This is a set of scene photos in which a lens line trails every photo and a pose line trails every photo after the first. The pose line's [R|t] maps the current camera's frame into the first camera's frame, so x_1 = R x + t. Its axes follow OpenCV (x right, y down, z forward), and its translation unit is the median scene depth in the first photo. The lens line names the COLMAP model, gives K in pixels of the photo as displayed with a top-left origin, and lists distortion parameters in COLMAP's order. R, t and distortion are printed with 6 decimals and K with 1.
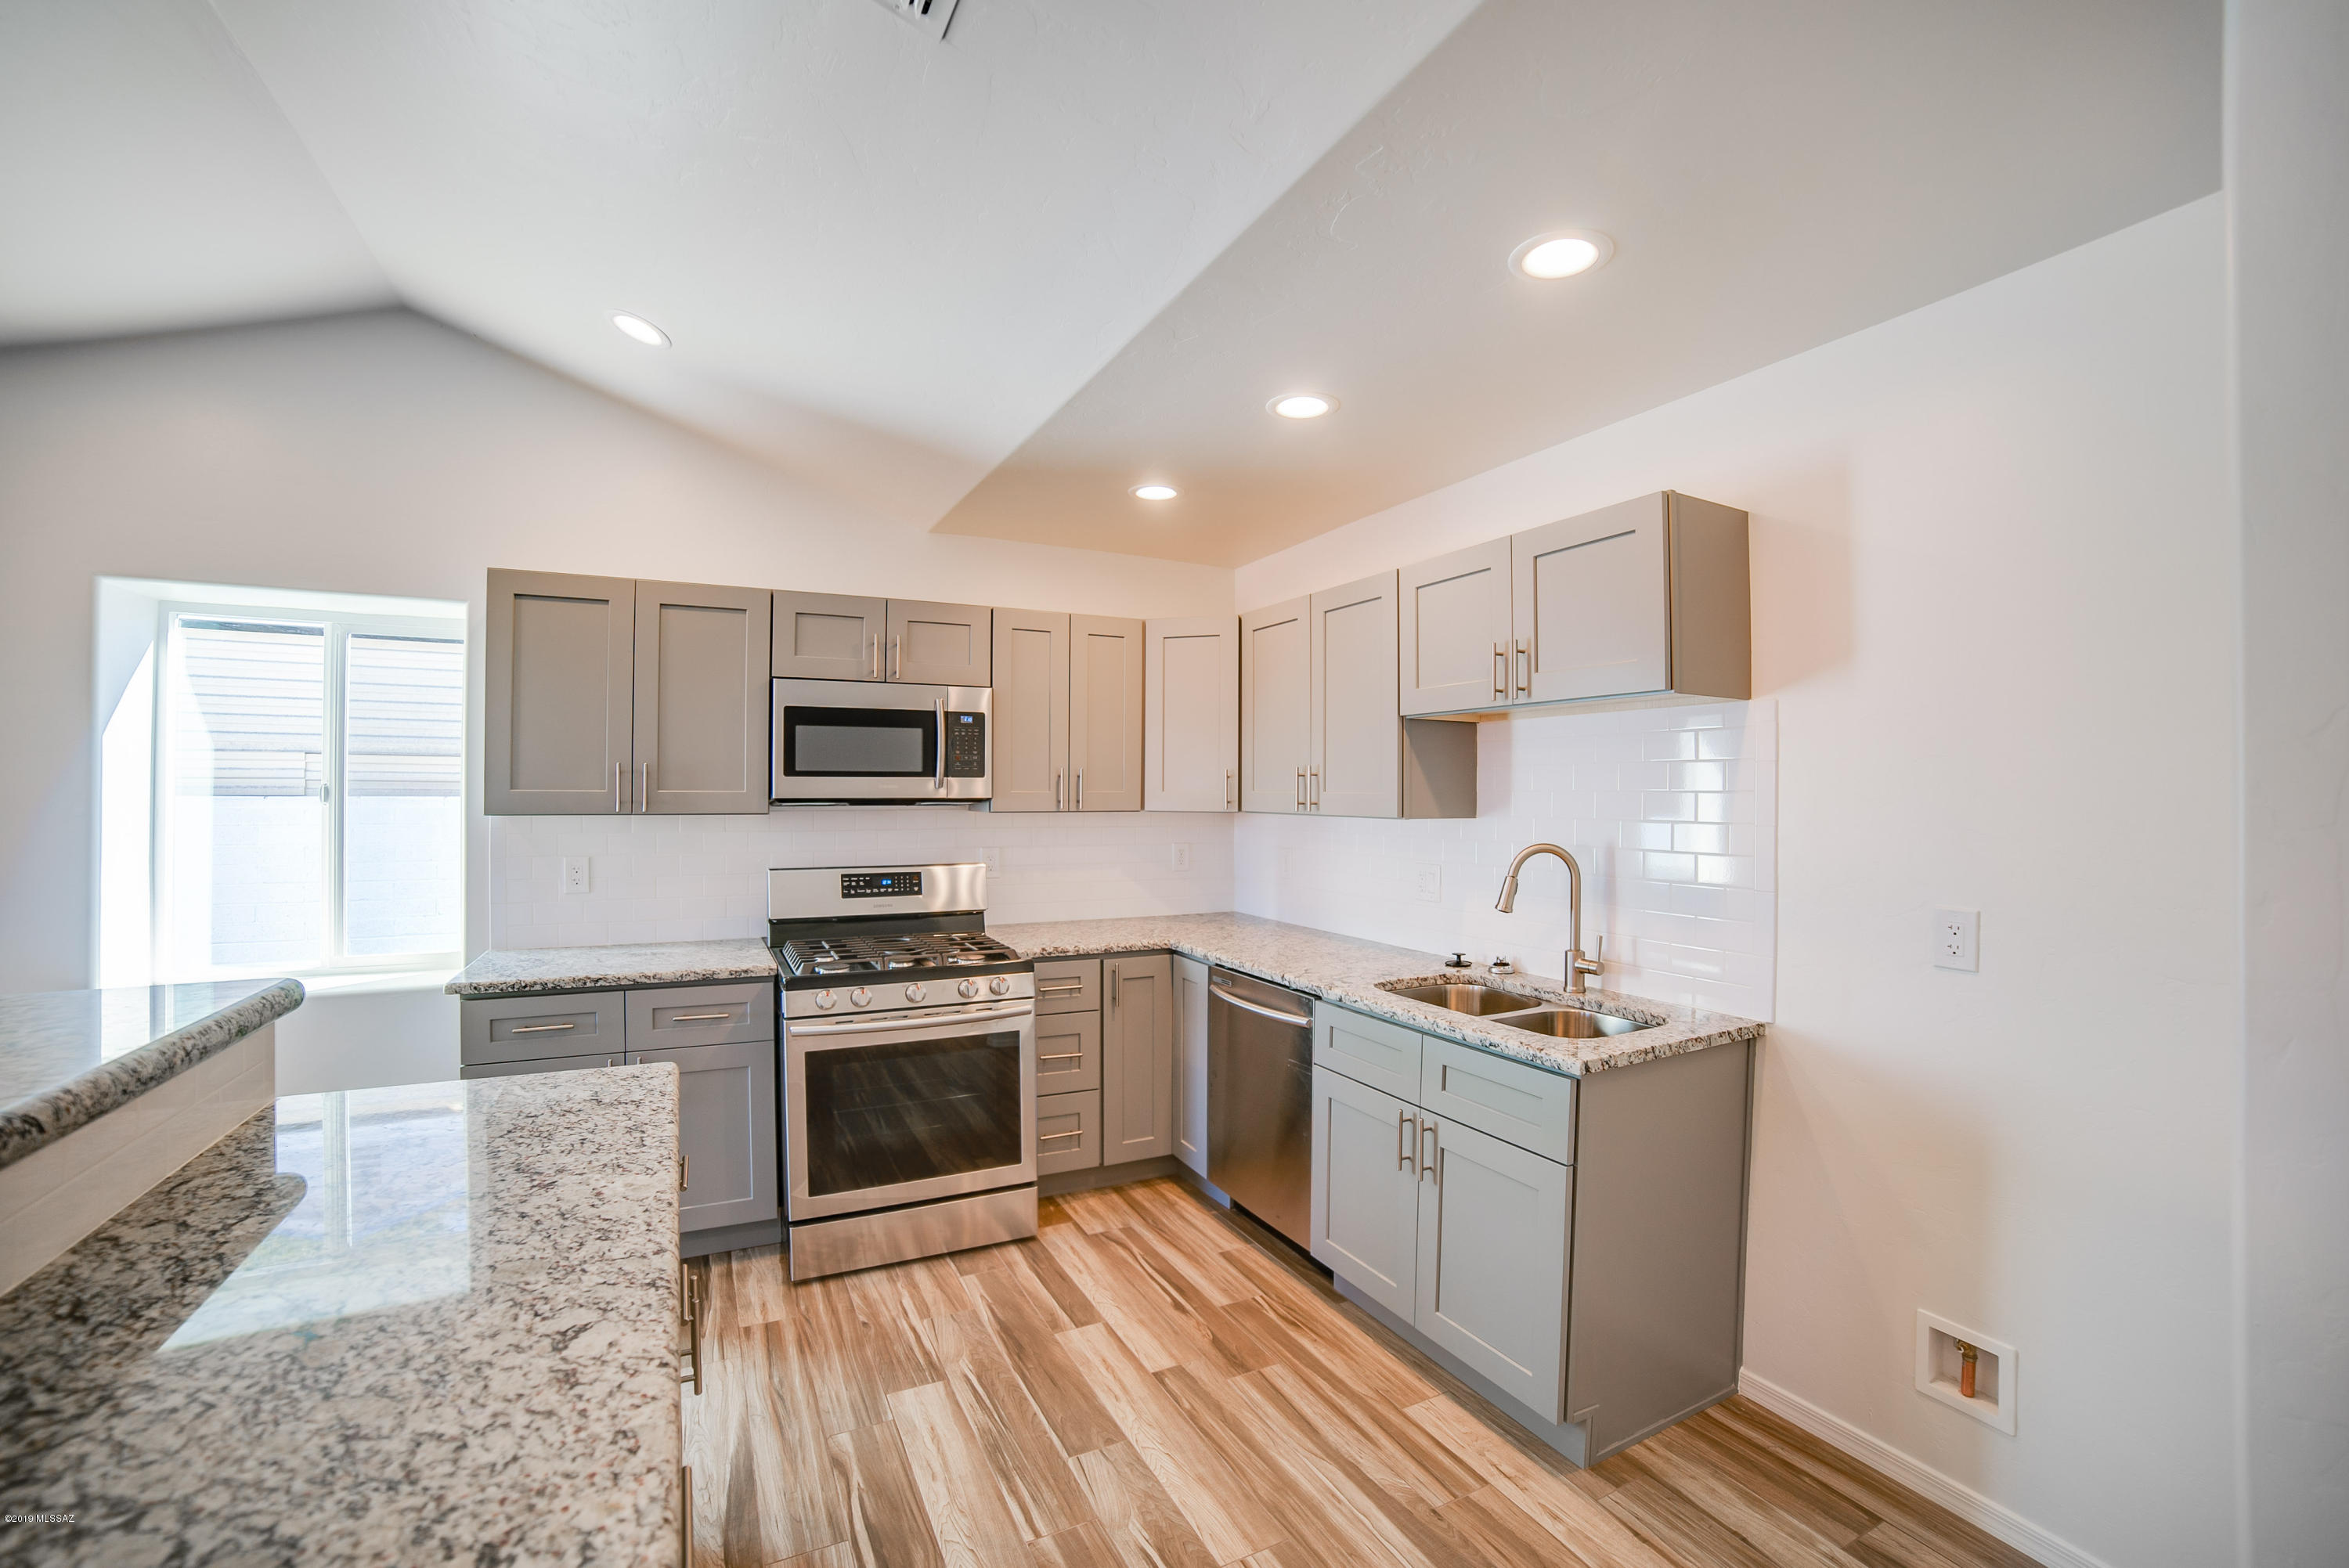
lens RADIAL K [[973.3, 0, 1188.9], [0, 973.3, 780.9], [0, 0, 1]] dist [-0.110481, 0.038676]
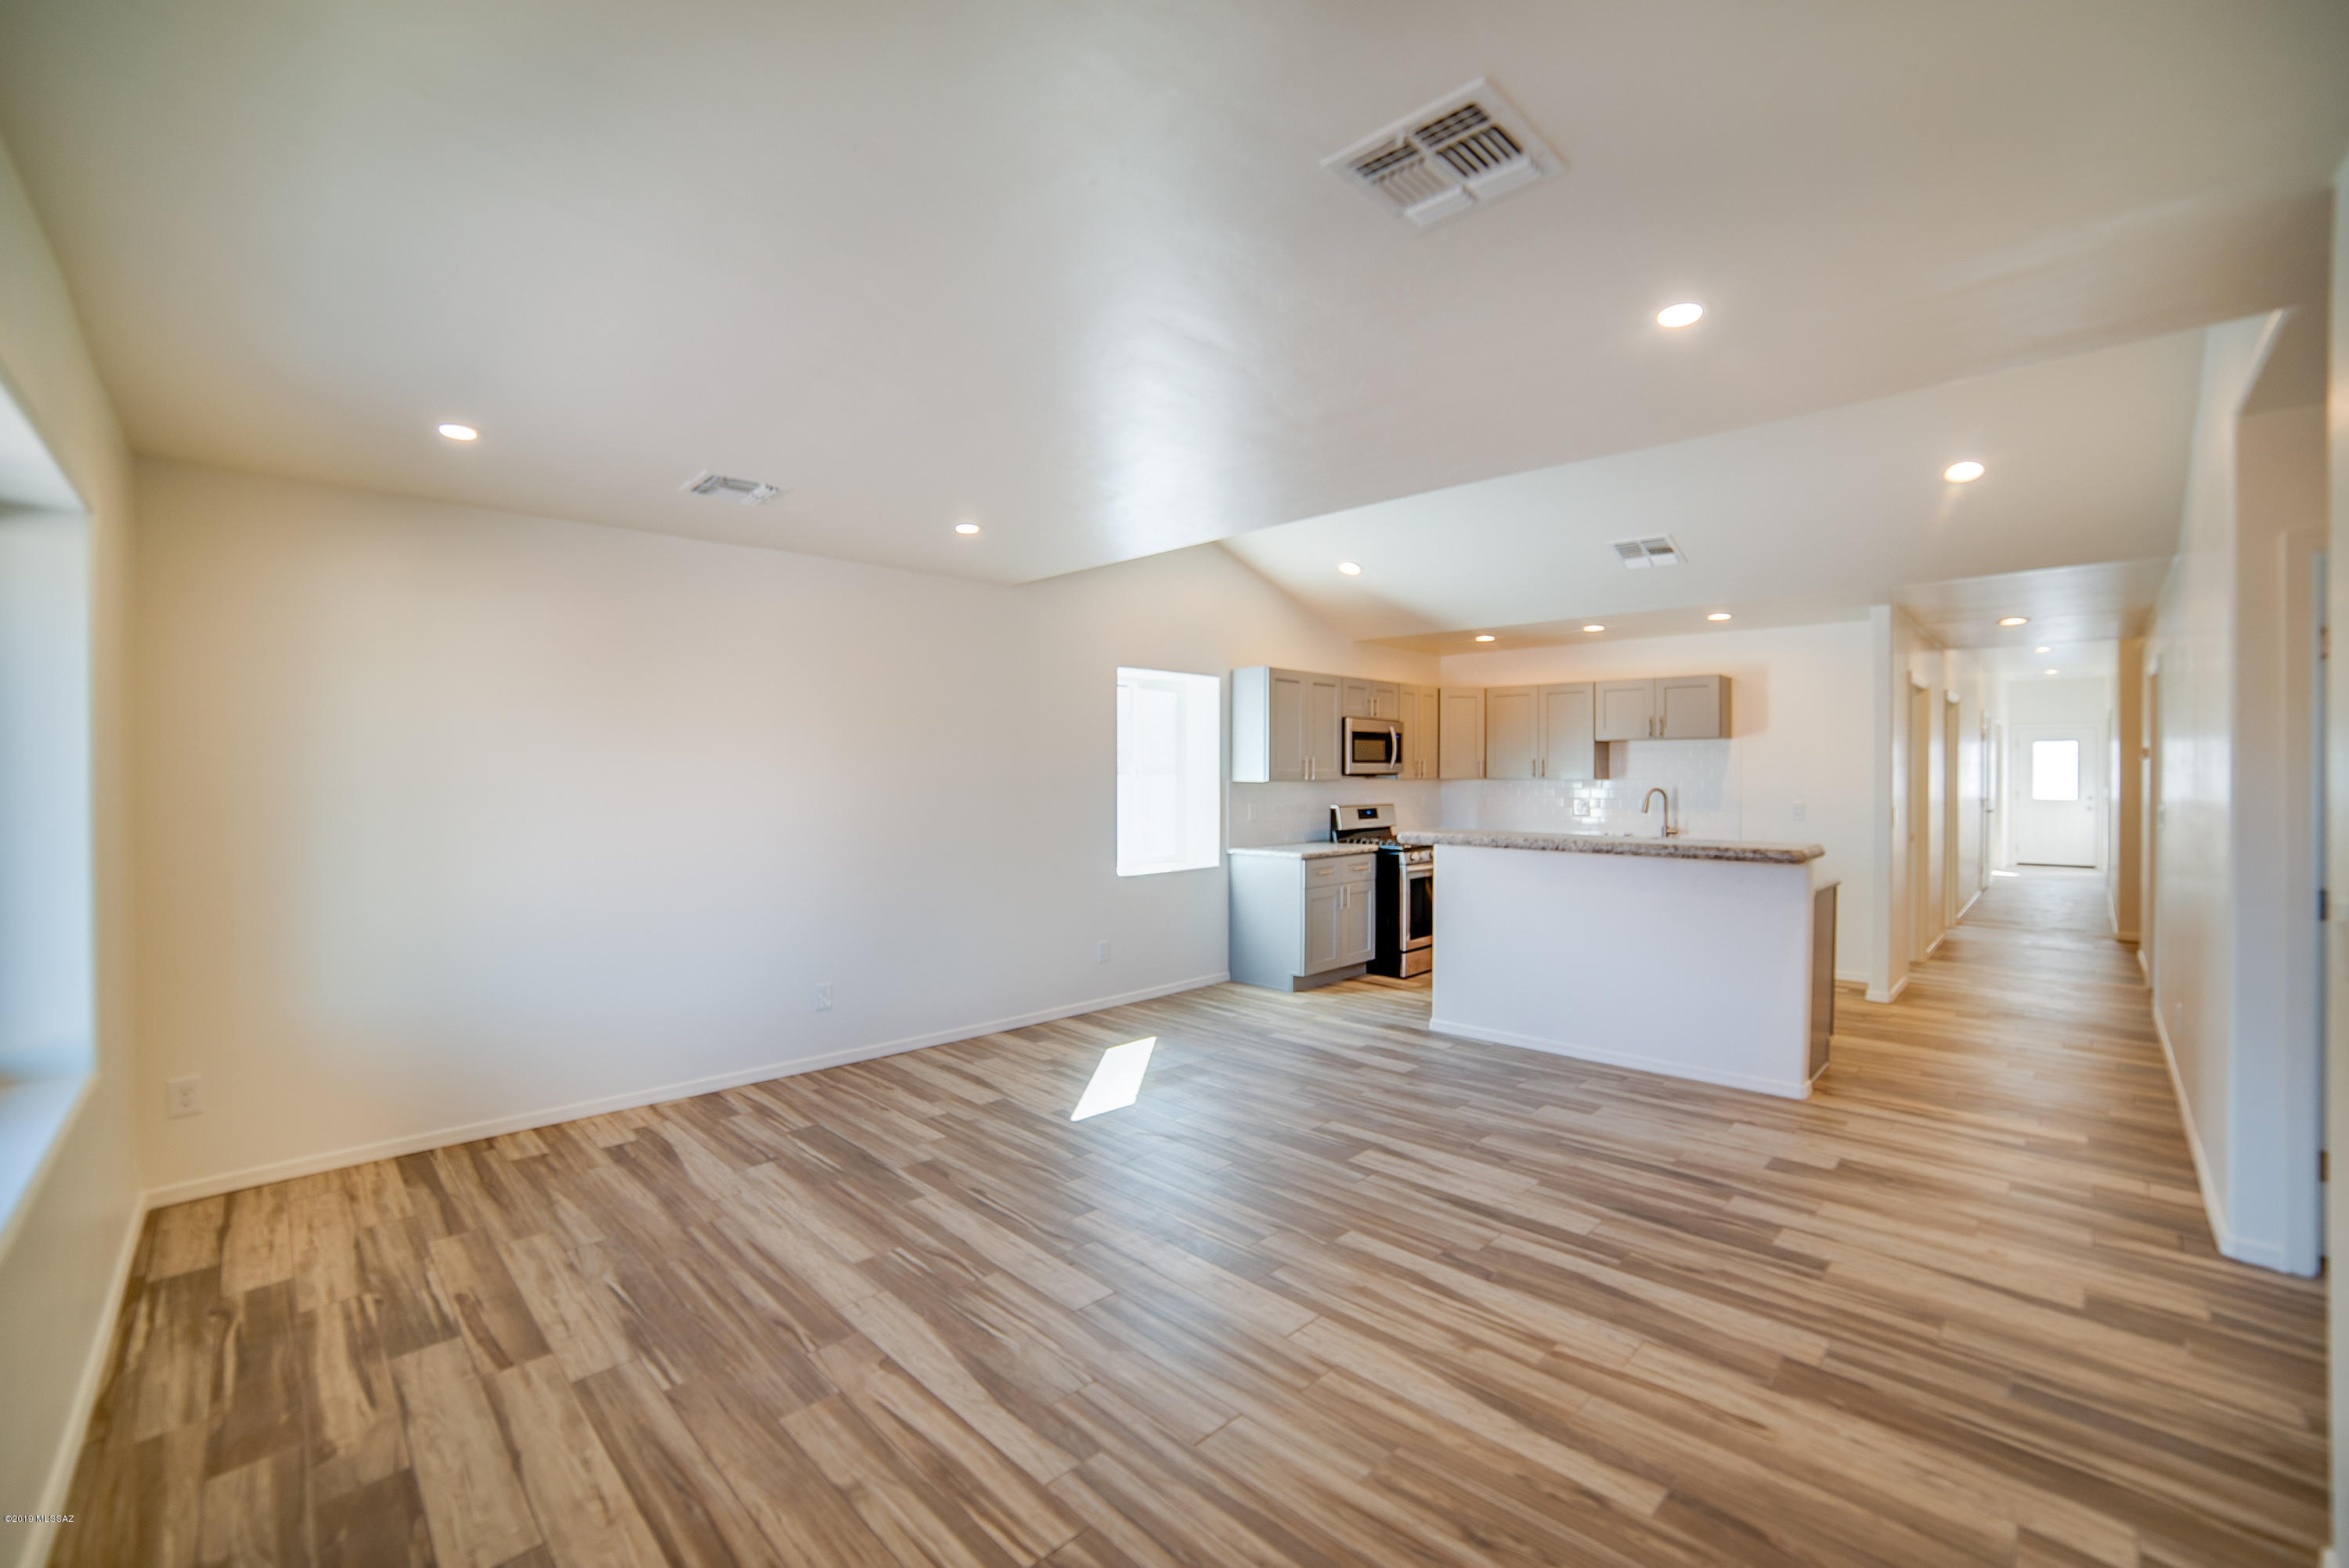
lens RADIAL K [[973.3, 0, 1188.9], [0, 973.3, 780.9], [0, 0, 1]] dist [-0.110481, 0.038676]
pose [[0.949495, -0.005960, 0.313727, -1.556641], [-0.000861, 0.999766, 0.021598, -0.012618], [-0.313782, -0.020778, 0.949268, -1.041054]]
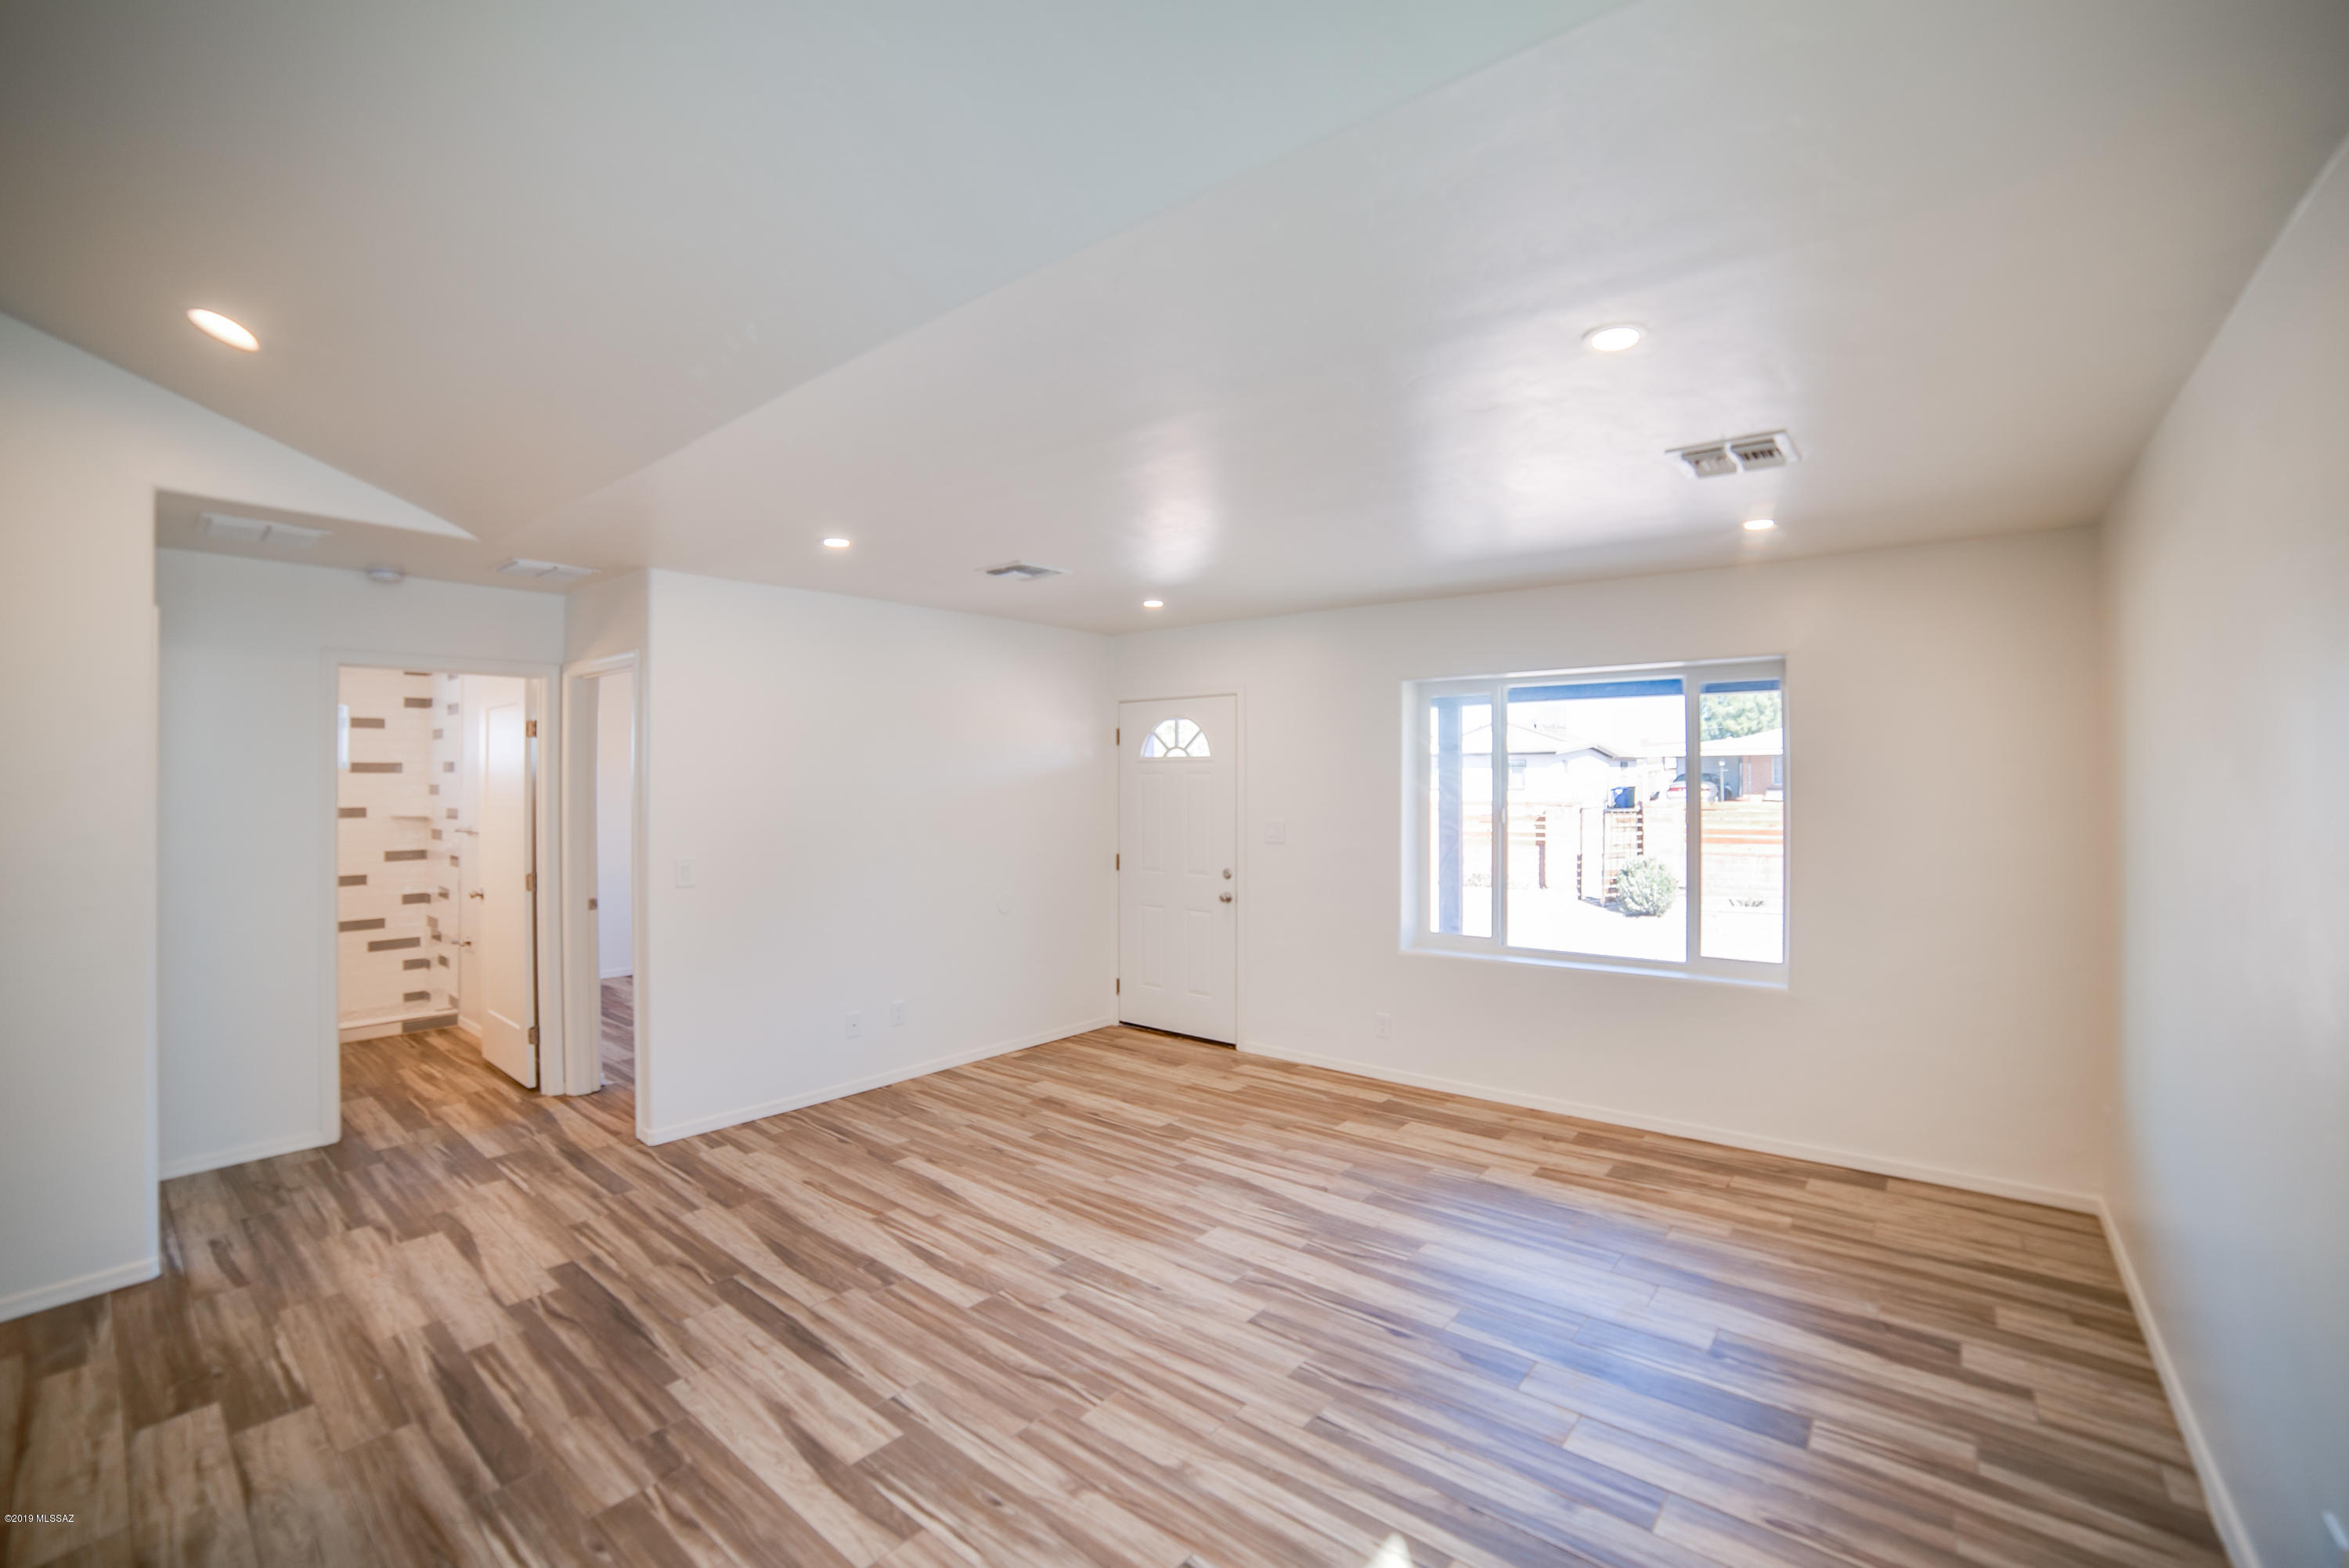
lens RADIAL K [[973.3, 0, 1188.9], [0, 973.3, 780.9], [0, 0, 1]] dist [-0.110481, 0.038676]
pose [[-0.915824, -0.002077, -0.401574, -0.916737], [0.002754, 0.999931, -0.011453, -0.030329], [0.401569, -0.011595, -0.915755, 0.775431]]
